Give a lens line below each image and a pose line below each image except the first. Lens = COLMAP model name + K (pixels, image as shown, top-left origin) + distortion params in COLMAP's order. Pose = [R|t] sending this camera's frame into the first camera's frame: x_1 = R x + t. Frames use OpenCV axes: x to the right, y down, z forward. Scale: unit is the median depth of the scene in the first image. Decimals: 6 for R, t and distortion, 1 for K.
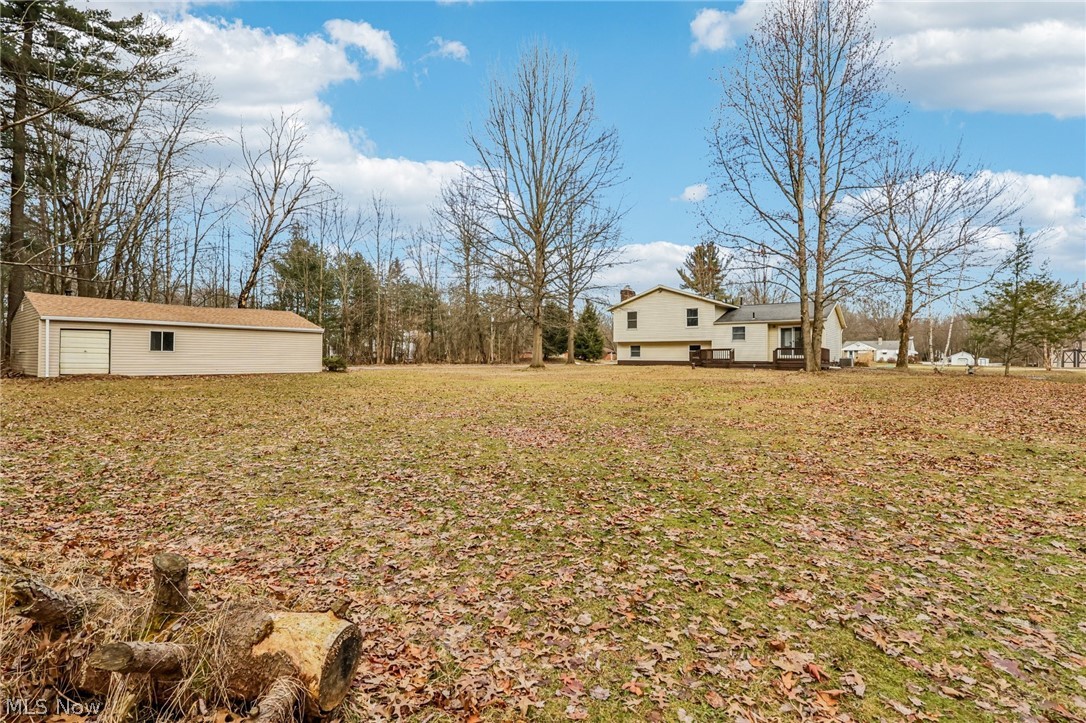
lens RADIAL K [[506.9, 0, 543.6], [0, 506.9, 359.8], [0, 0, 1]] dist [-0.000090, 0.000000]
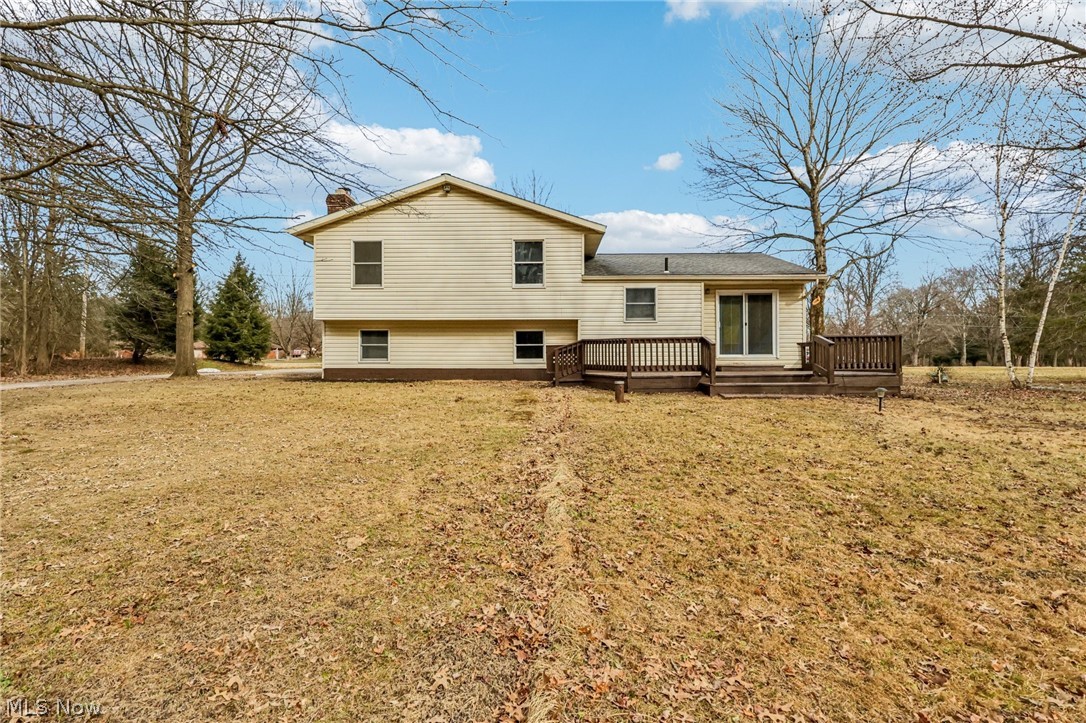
lens RADIAL K [[517.4, 0, 546.8], [0, 517.4, 358.7], [0, 0, 1]] dist [0.002014, 0.000258]
pose [[0.815370, -0.008225, 0.578882, 0.060508], [0.005513, 0.999964, 0.006443, -0.008229], [-0.578914, -0.002062, 0.815386, 0.603192]]
